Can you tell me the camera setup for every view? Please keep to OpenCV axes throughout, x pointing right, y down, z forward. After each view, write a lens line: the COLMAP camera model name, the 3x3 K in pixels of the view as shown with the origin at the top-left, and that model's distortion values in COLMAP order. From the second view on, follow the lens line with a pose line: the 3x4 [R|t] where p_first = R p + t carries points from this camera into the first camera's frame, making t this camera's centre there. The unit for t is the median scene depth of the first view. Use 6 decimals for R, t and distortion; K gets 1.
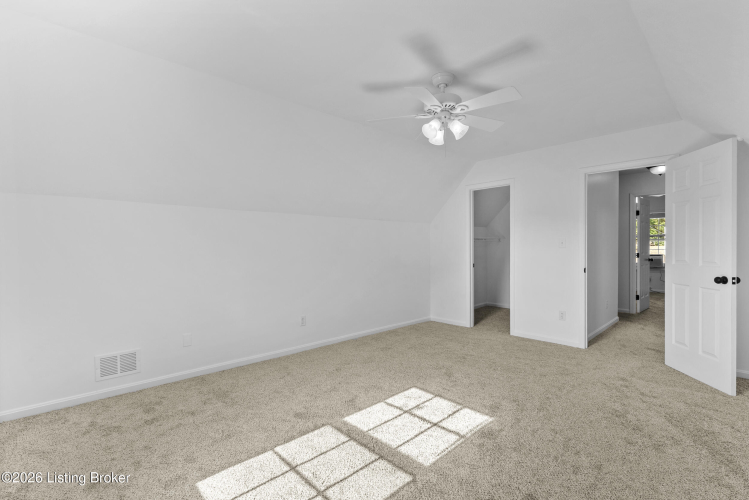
lens RADIAL K [[334.8, 0, 374.9], [0, 334.8, 252.7], [0, 0, 1]] dist [-0.003544, 0.000238]
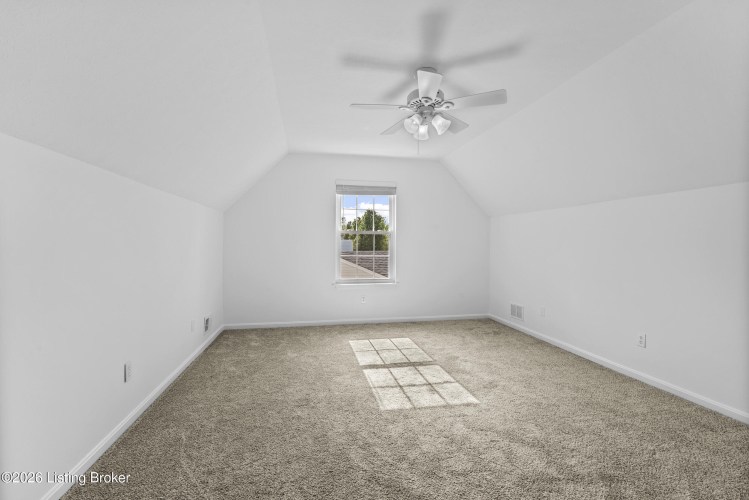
lens RADIAL K [[334.8, 0, 374.8], [0, 334.8, 246.5], [0, 0, 1]] dist [-0.003544, 0.000238]
pose [[-0.539512, 0.001254, -0.841977, 1.114659], [-0.004035, 0.999984, 0.004075, -0.001099], [0.841968, 0.005596, -0.539498, 1.396792]]
